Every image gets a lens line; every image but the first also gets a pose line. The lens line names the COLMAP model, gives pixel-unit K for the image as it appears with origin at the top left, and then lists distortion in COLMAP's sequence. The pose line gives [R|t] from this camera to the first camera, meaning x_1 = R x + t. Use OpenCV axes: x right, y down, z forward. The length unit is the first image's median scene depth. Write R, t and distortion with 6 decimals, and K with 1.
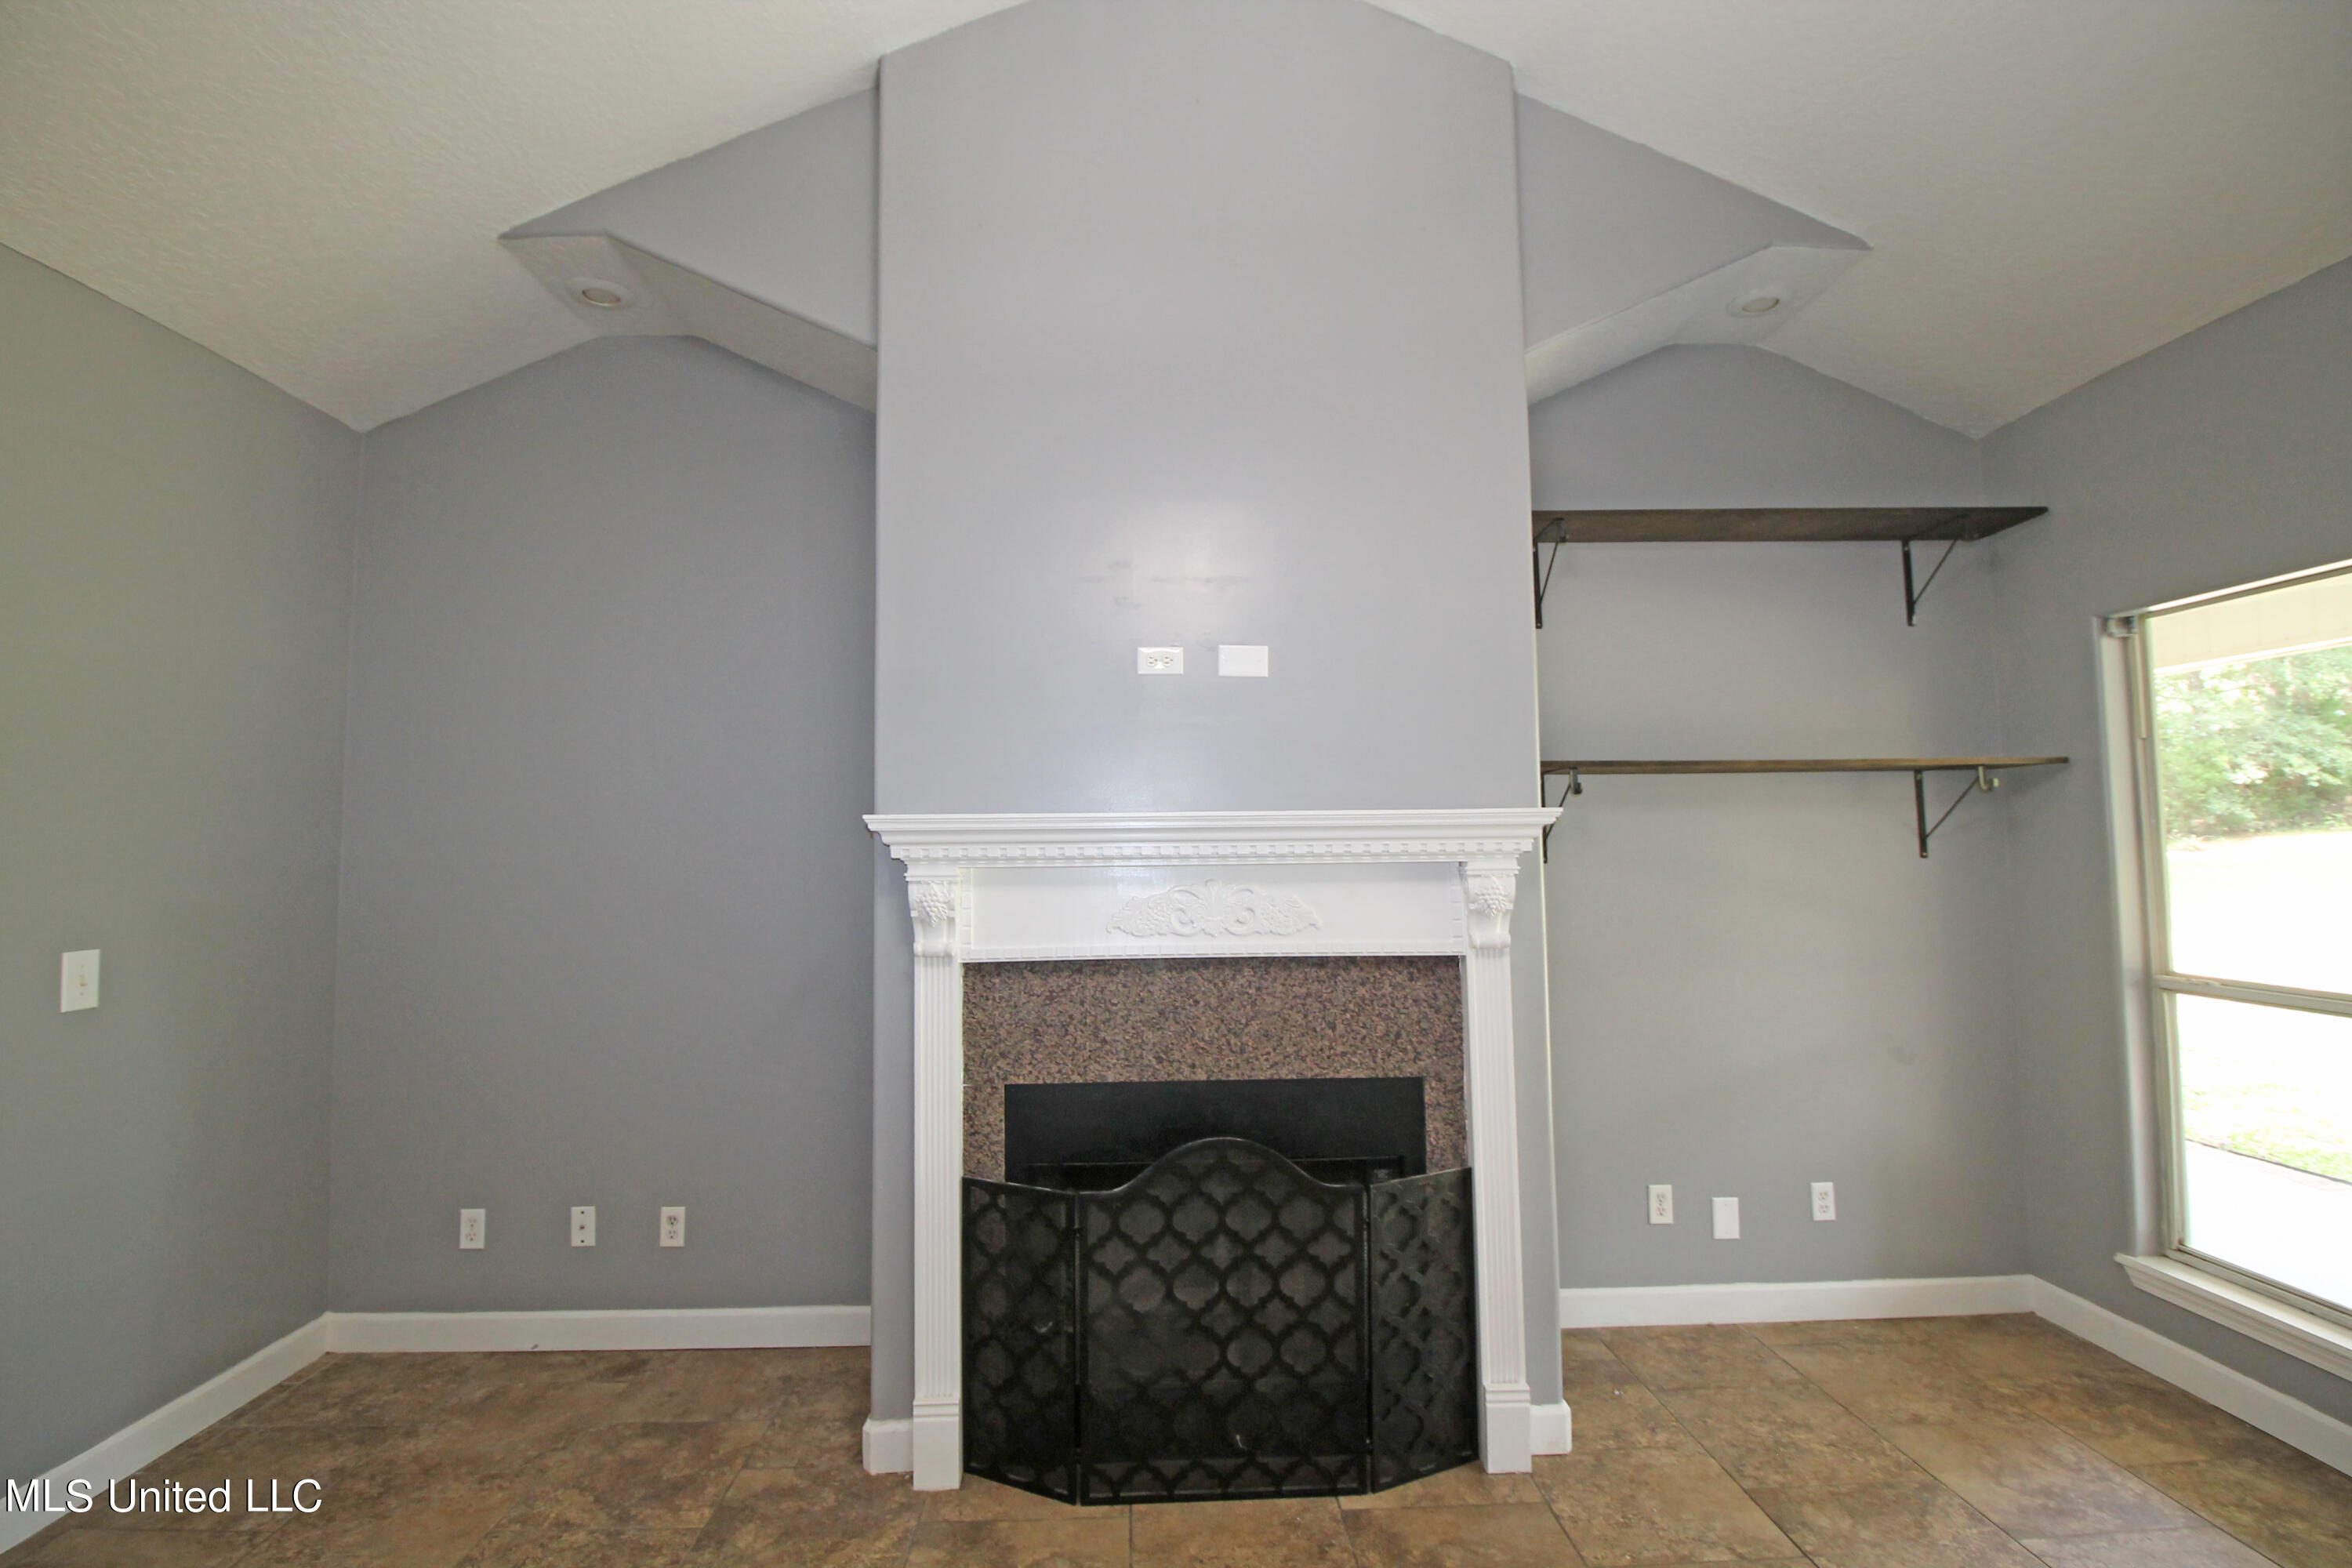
lens RADIAL K [[1096.5, 0, 1177.6], [0, 1096.5, 770.5], [0, 0, 1]] dist [-0.000149, -0.012704]
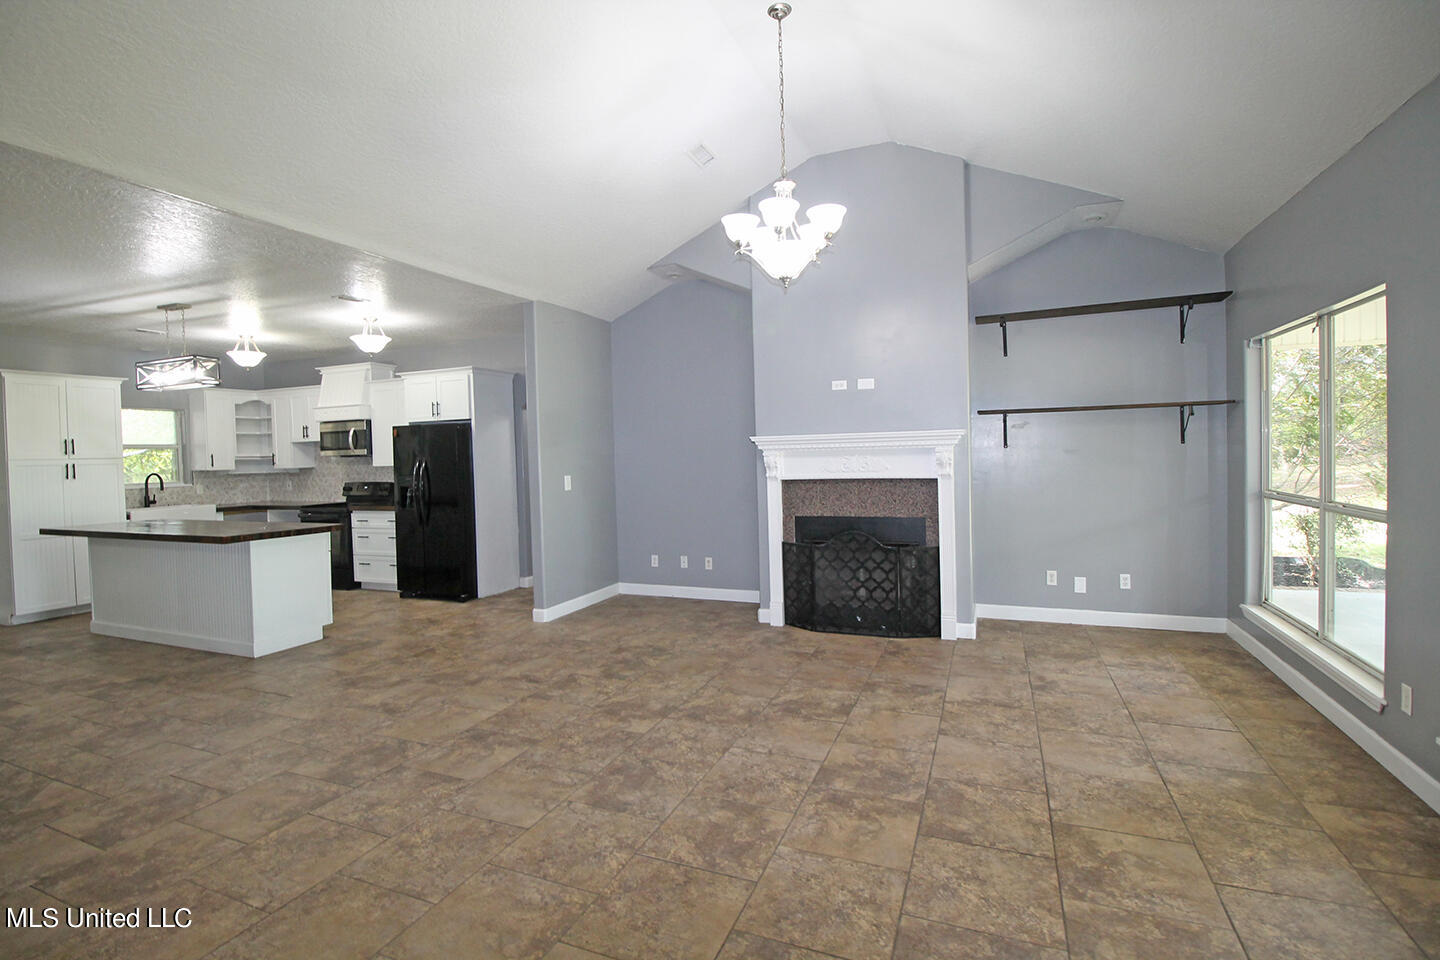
lens RADIAL K [[671.4, 0, 720.2], [0, 671.4, 470.6], [0, 0, 1]] dist [-0.000149, -0.012704]
pose [[0.911976, -0.001873, -0.410239, 0.483403], [0.045978, 0.994156, 0.097671, -0.063789], [0.407659, -0.107936, 0.906733, -0.950358]]
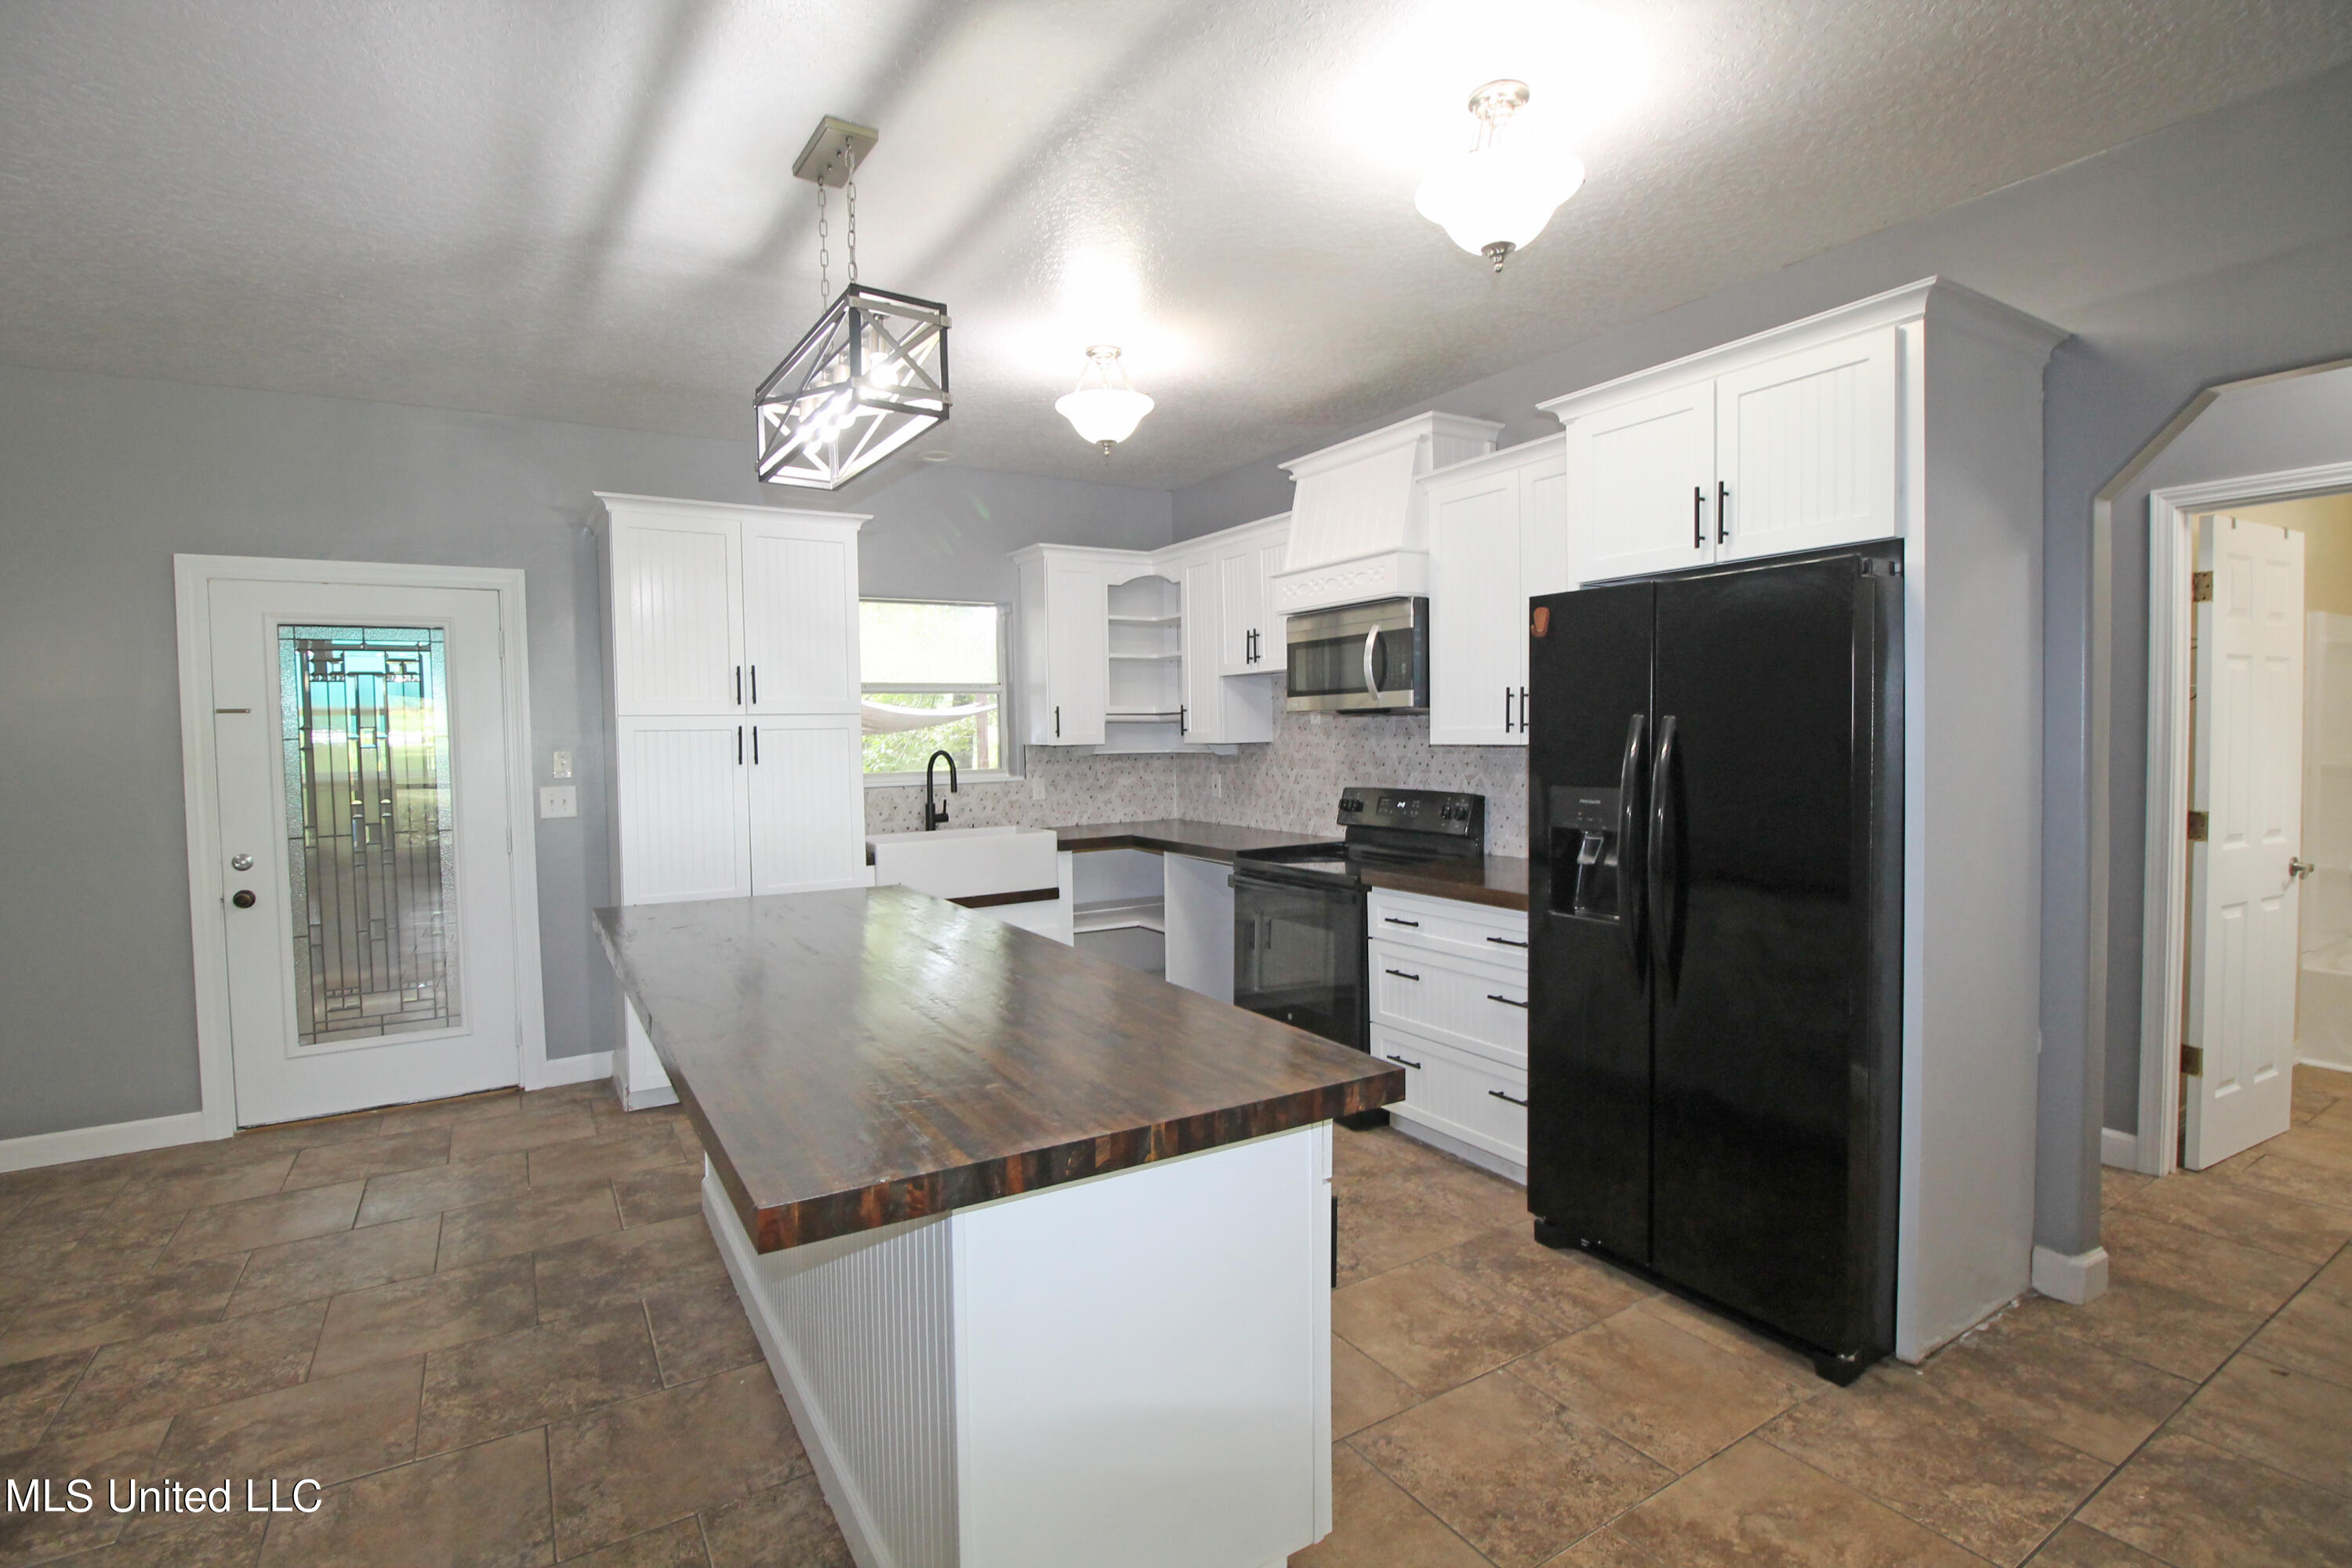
lens RADIAL K [[1096.5, 0, 1174.5], [0, 1096.5, 772.9], [0, 0, 1]] dist [-0.000149, -0.012704]
pose [[0.493491, 0.035585, -0.869023, -0.953073], [0.076417, 0.993525, 0.084078, 0.019169], [0.866388, -0.107900, 0.487576, 0.035527]]
